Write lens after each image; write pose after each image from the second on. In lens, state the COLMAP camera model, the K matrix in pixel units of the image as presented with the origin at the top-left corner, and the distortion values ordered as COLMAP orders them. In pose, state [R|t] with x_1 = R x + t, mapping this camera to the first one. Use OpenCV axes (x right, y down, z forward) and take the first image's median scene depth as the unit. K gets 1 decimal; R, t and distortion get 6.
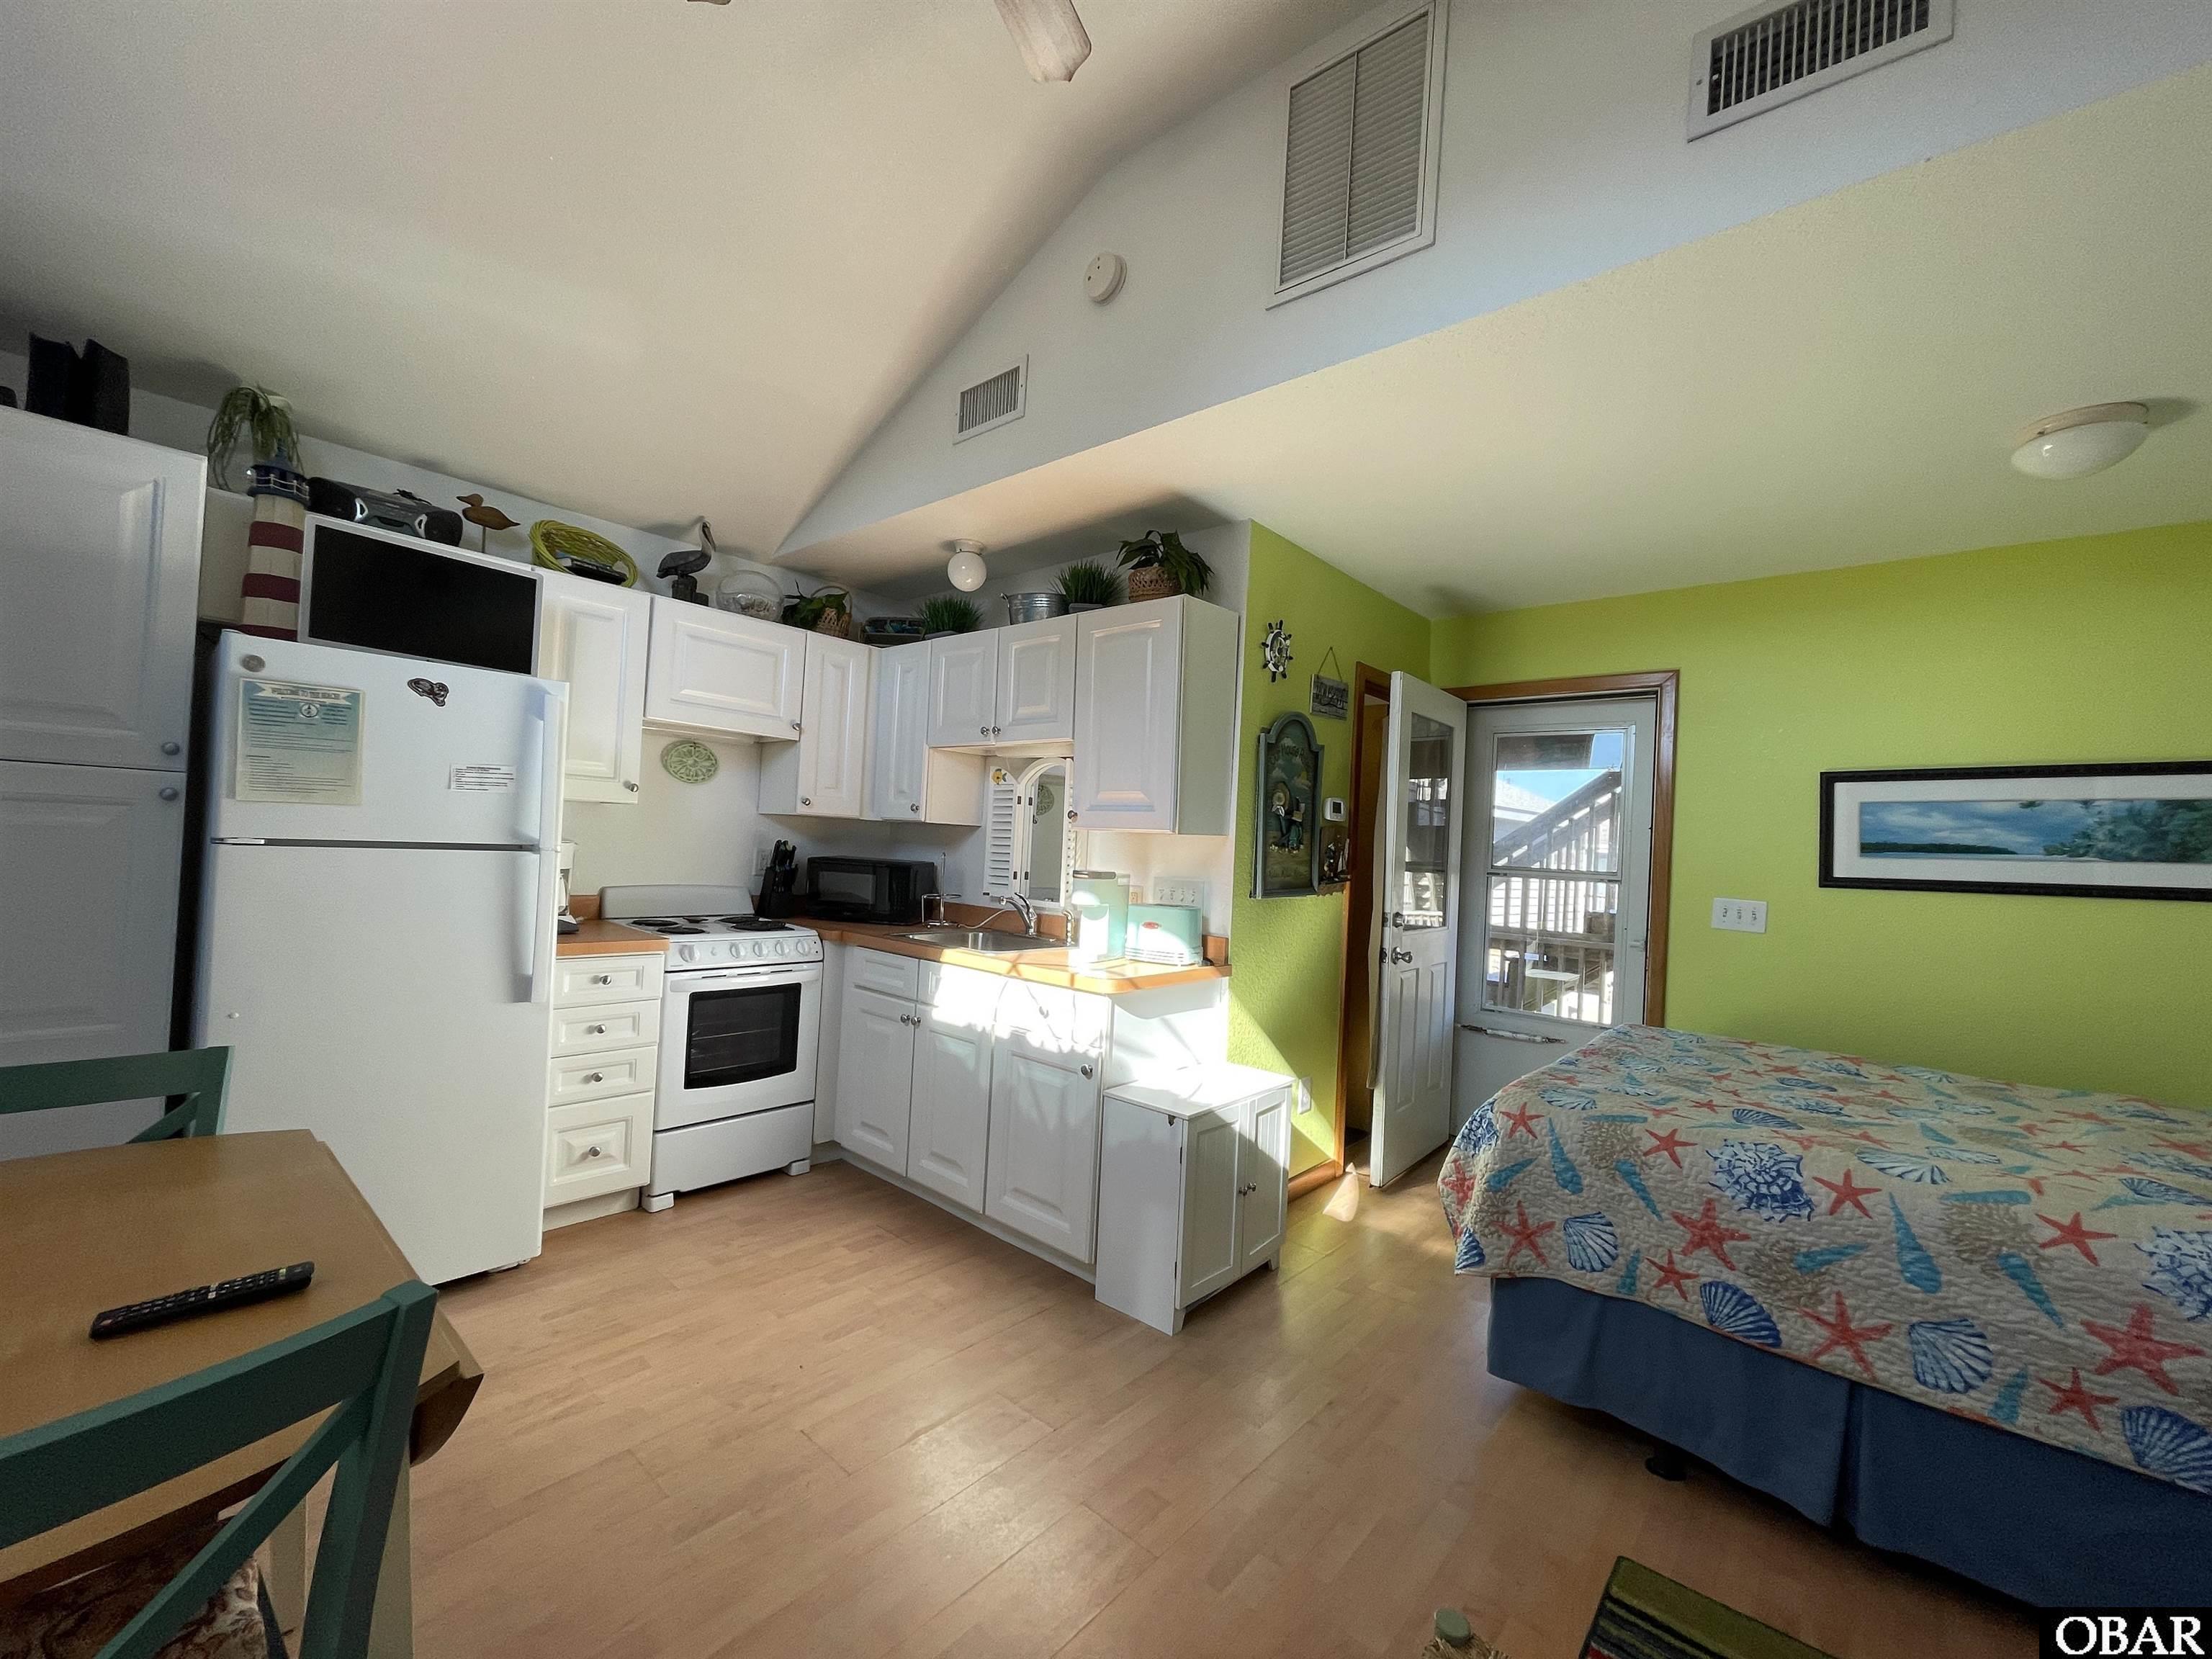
lens RADIAL K [[869.6, 0, 1105.6], [0, 869.6, 834.6], [0, 0, 1]] dist [0.000226, 0.000205]
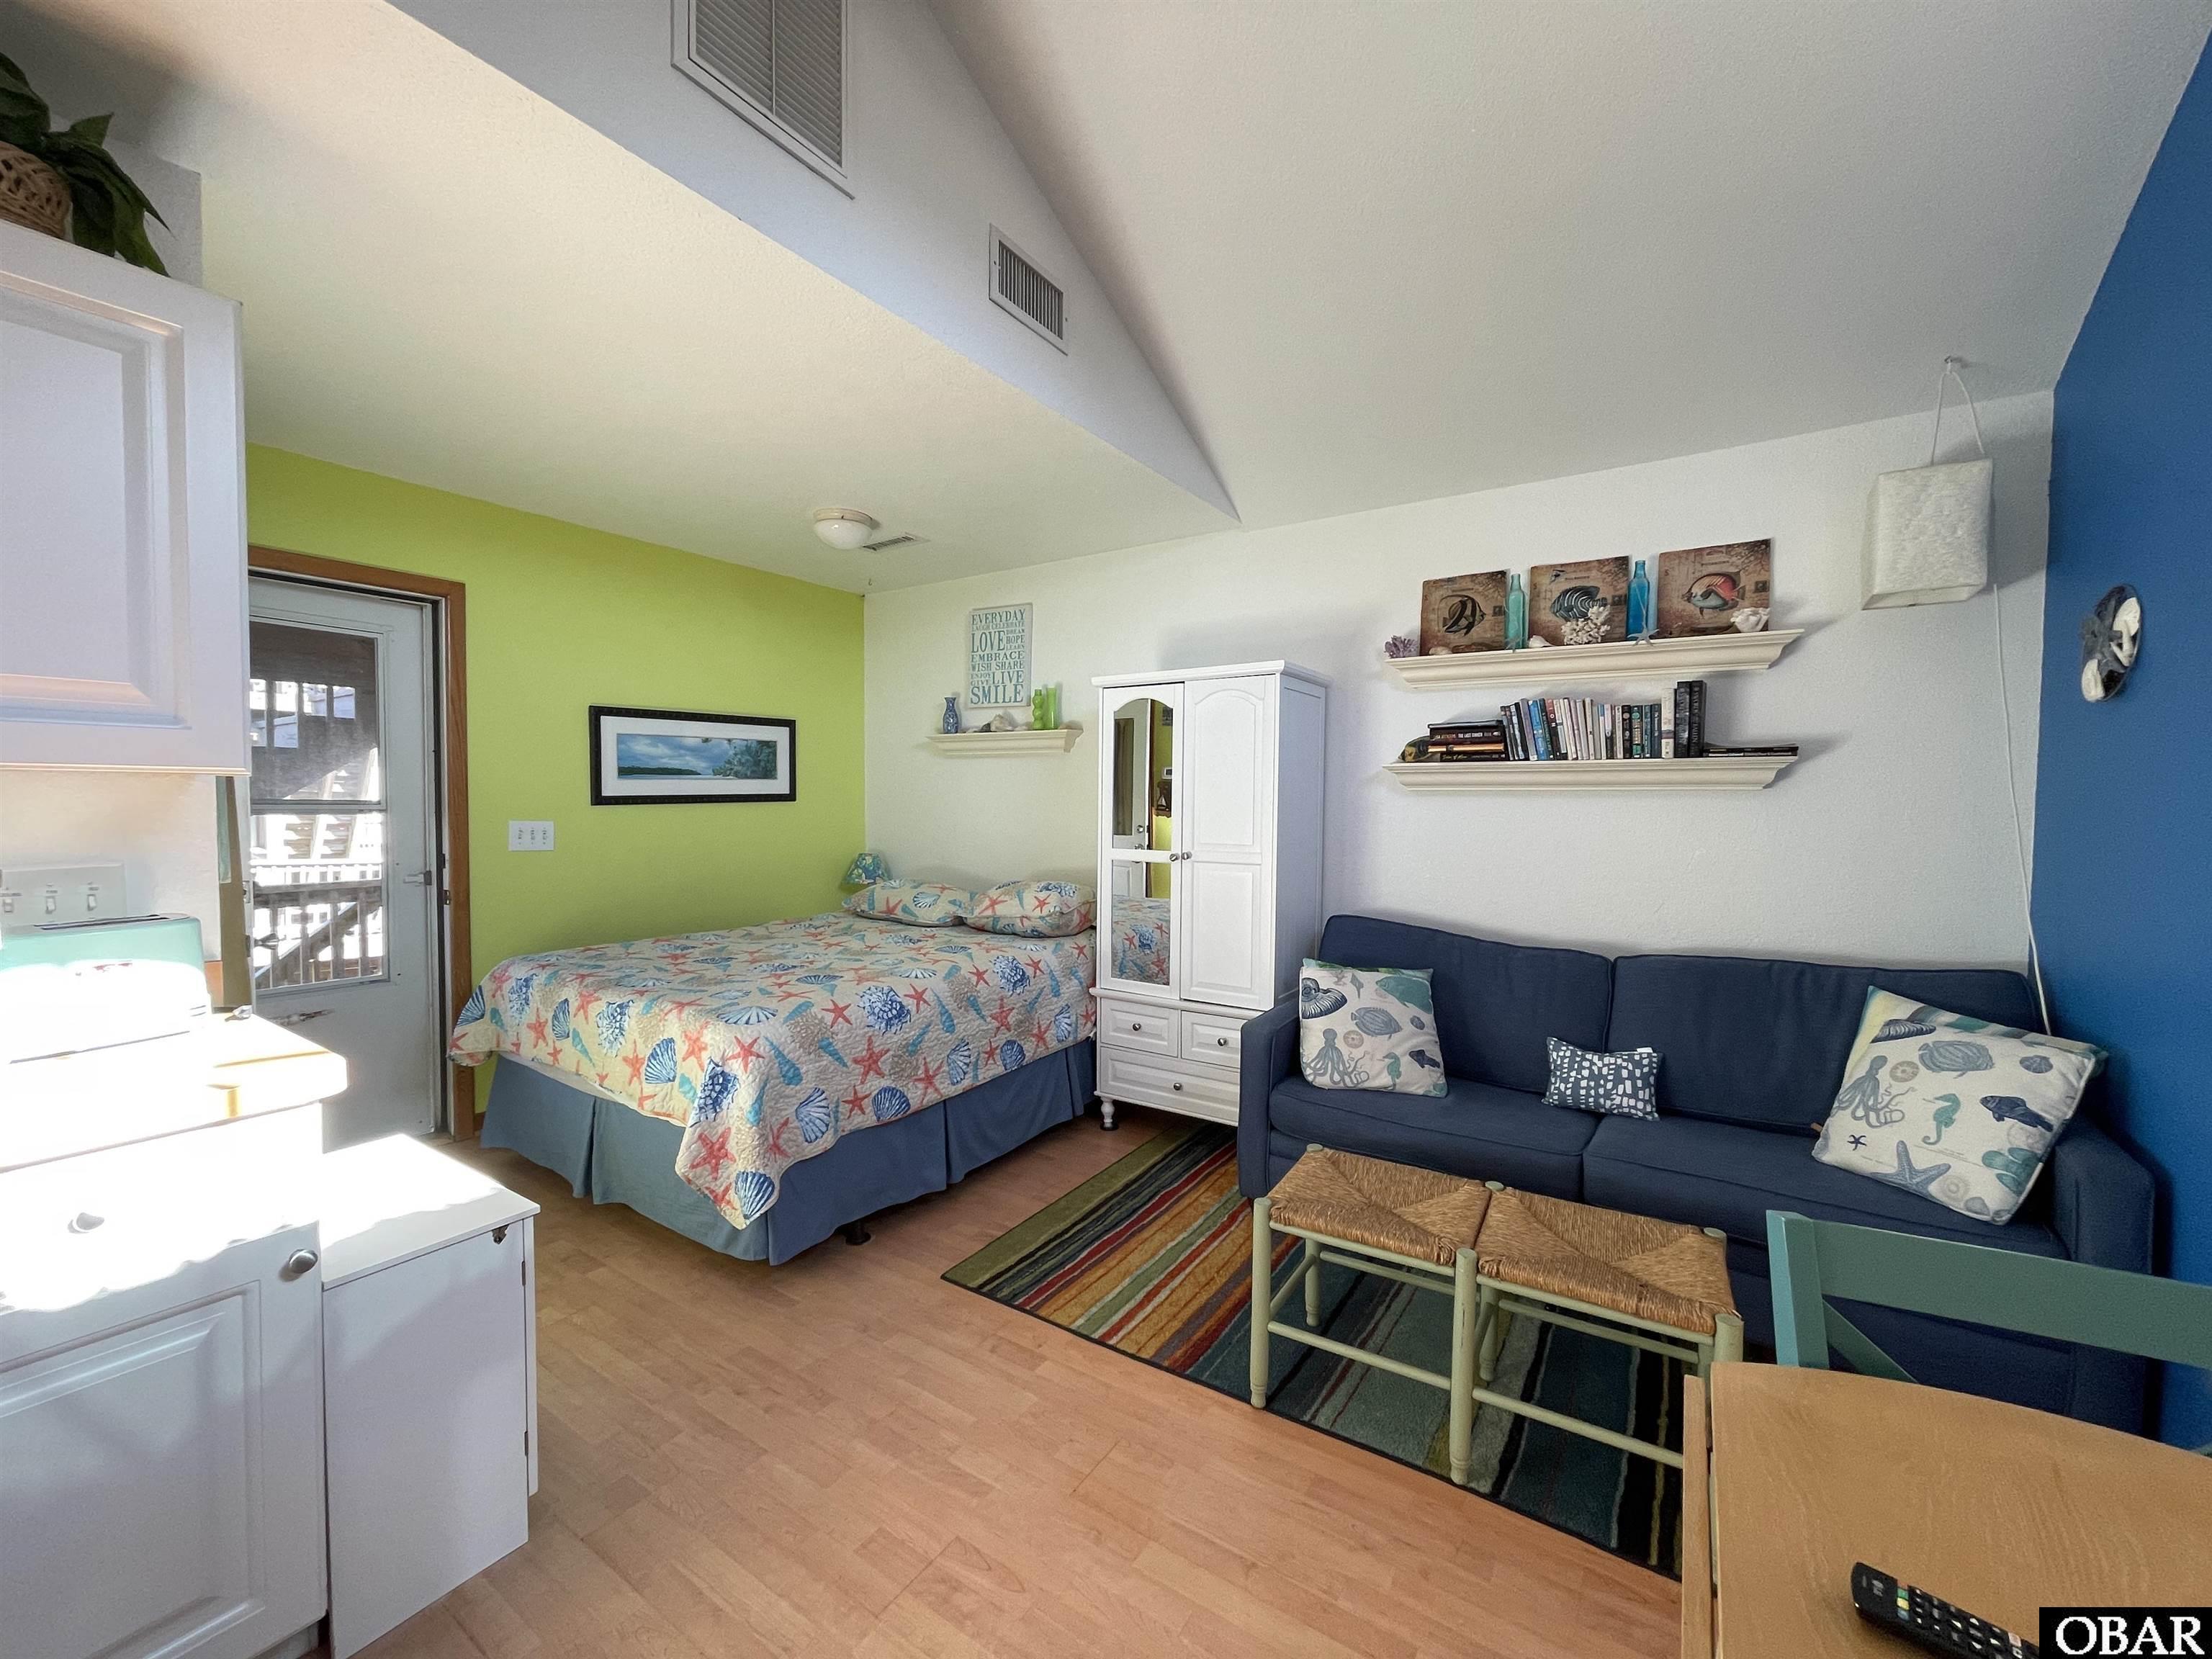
lens RADIAL K [[868.3, 0, 1106.0], [0, 868.3, 829.5], [0, 0, 1]] dist [-0.041027, -0.000115]
pose [[-0.123160, -0.083810, 0.988842, -0.448327], [-0.027906, 0.996326, 0.080969, -0.021460], [-0.991994, -0.017622, -0.125046, 0.518588]]
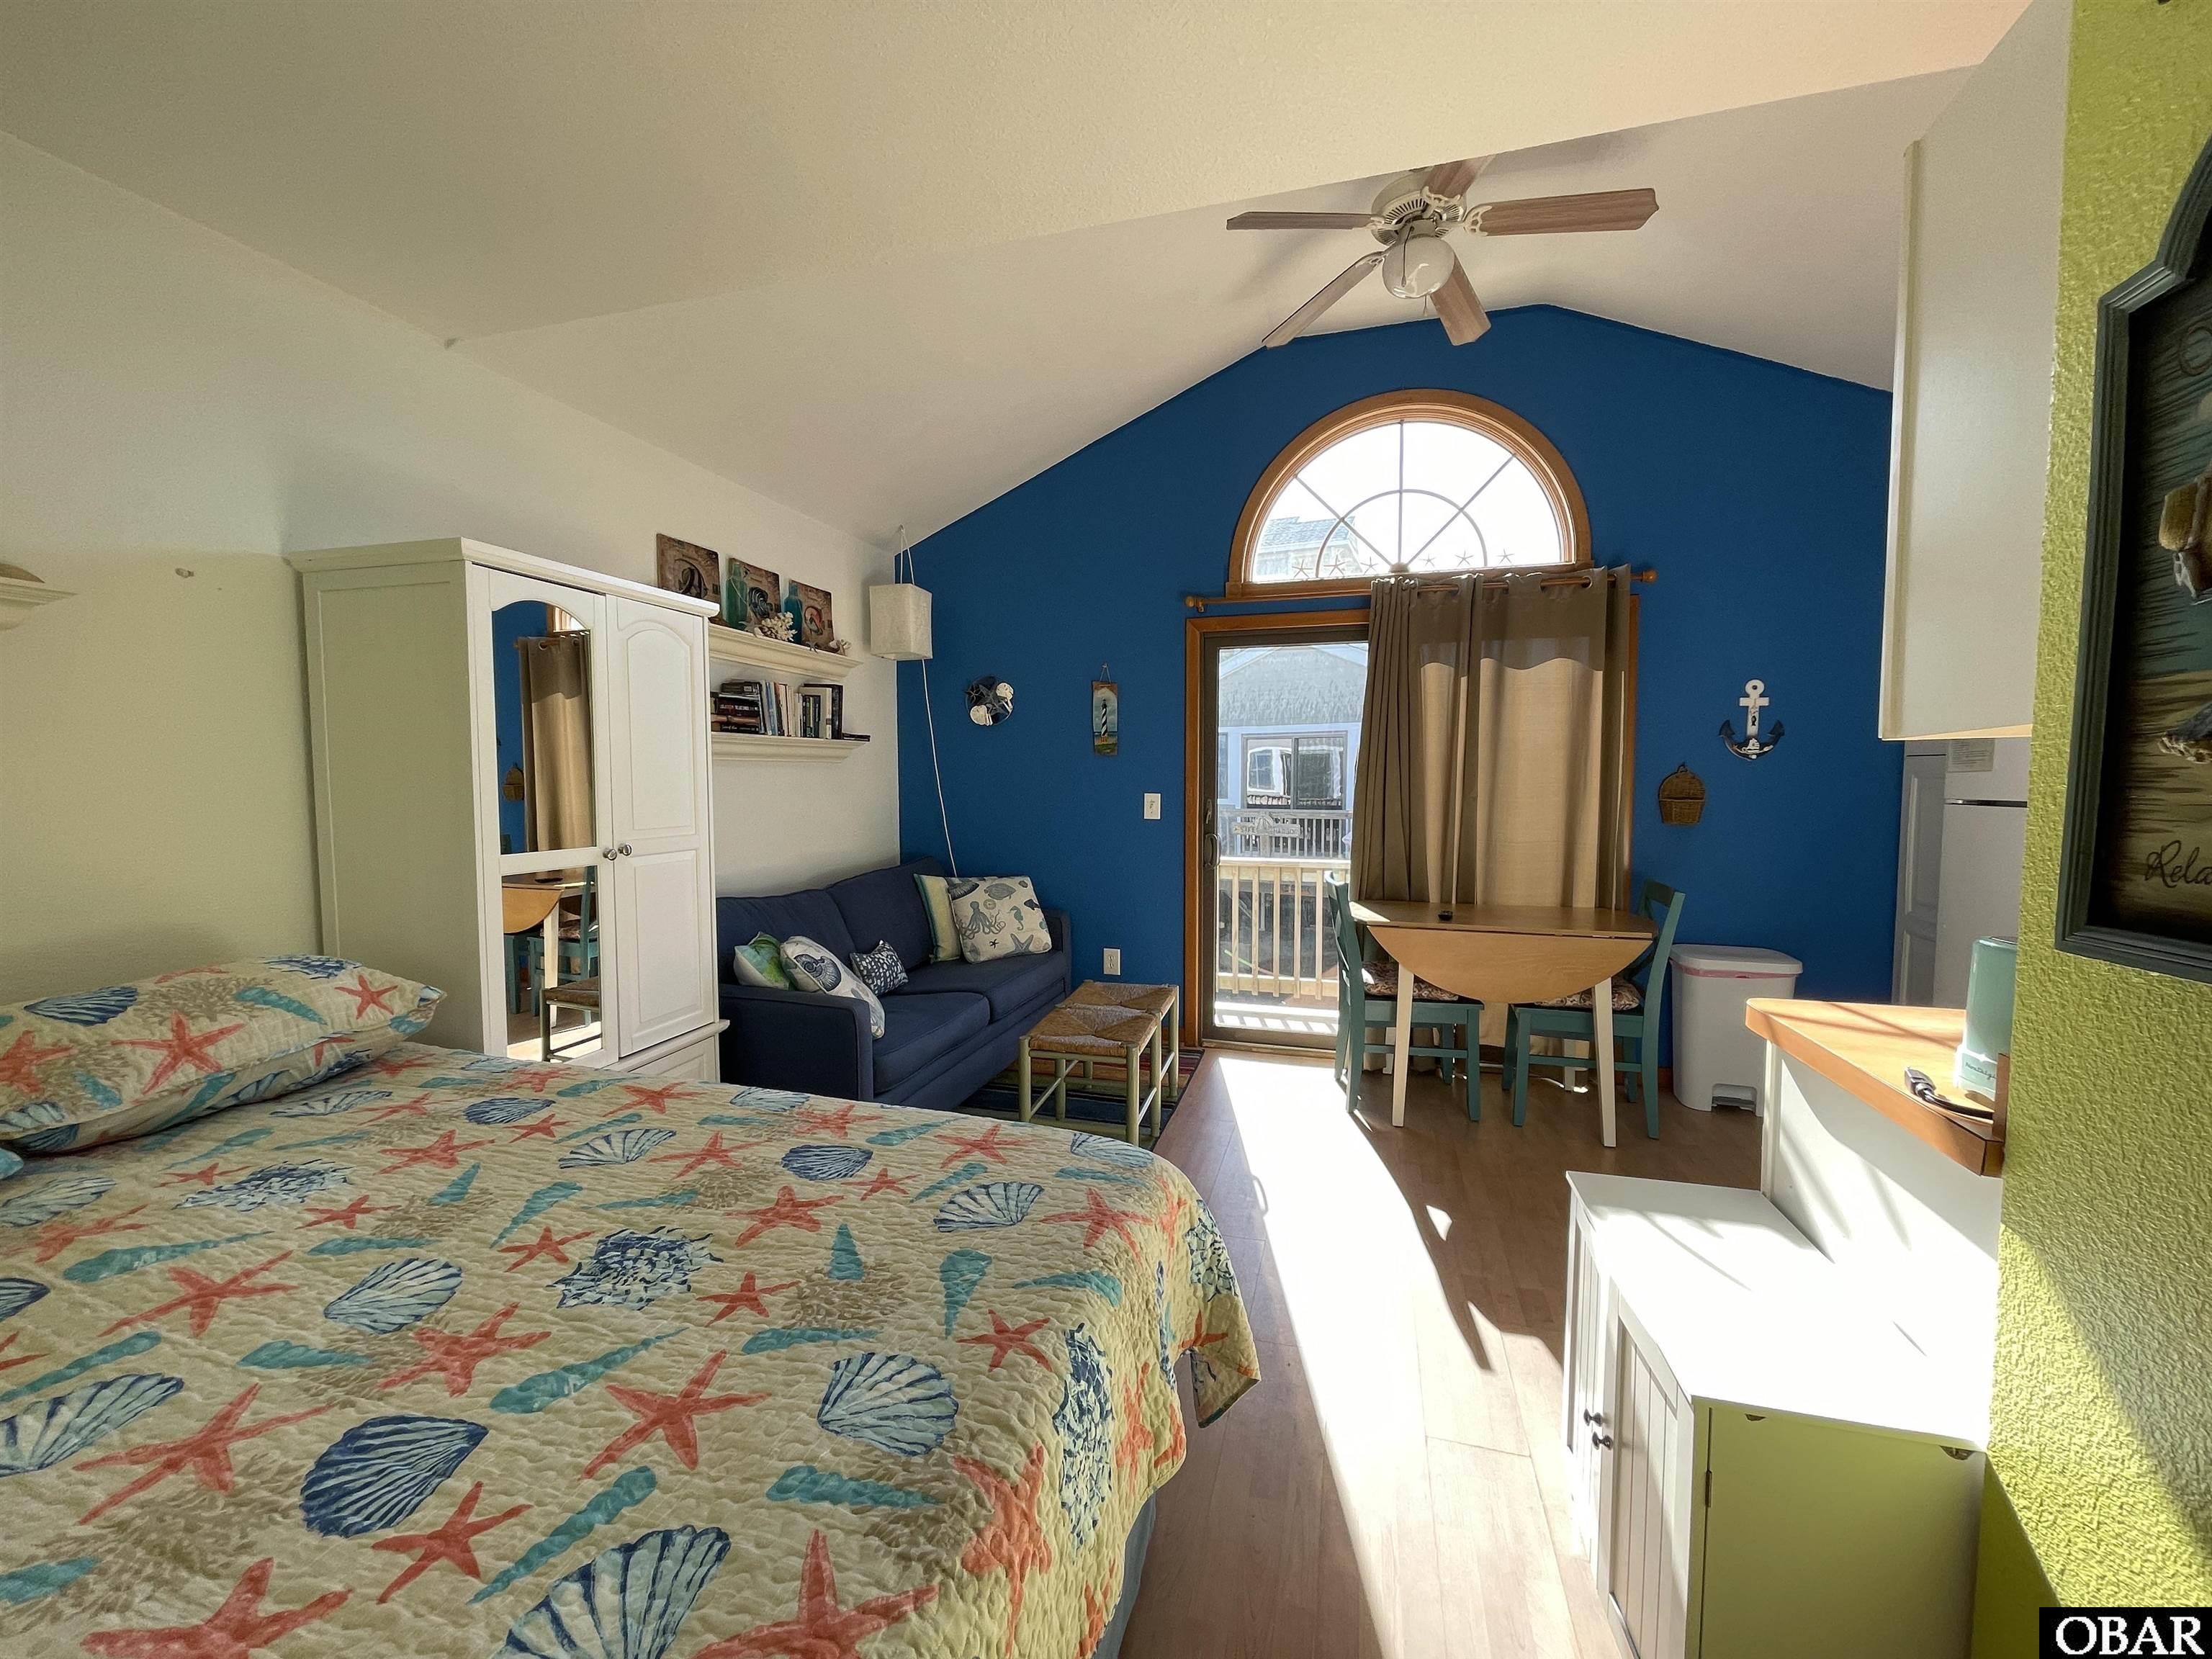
lens RADIAL K [[894.2, 0, 1097.6], [0, 894.2, 831.9], [0, 0, 1]] dist [-0.003057, -0.000319]
pose [[-0.904640, -0.020181, -0.425700, 0.568601], [-0.035955, 0.998931, 0.029050, 0.043117], [0.424658, 0.041586, -0.904398, 1.165070]]
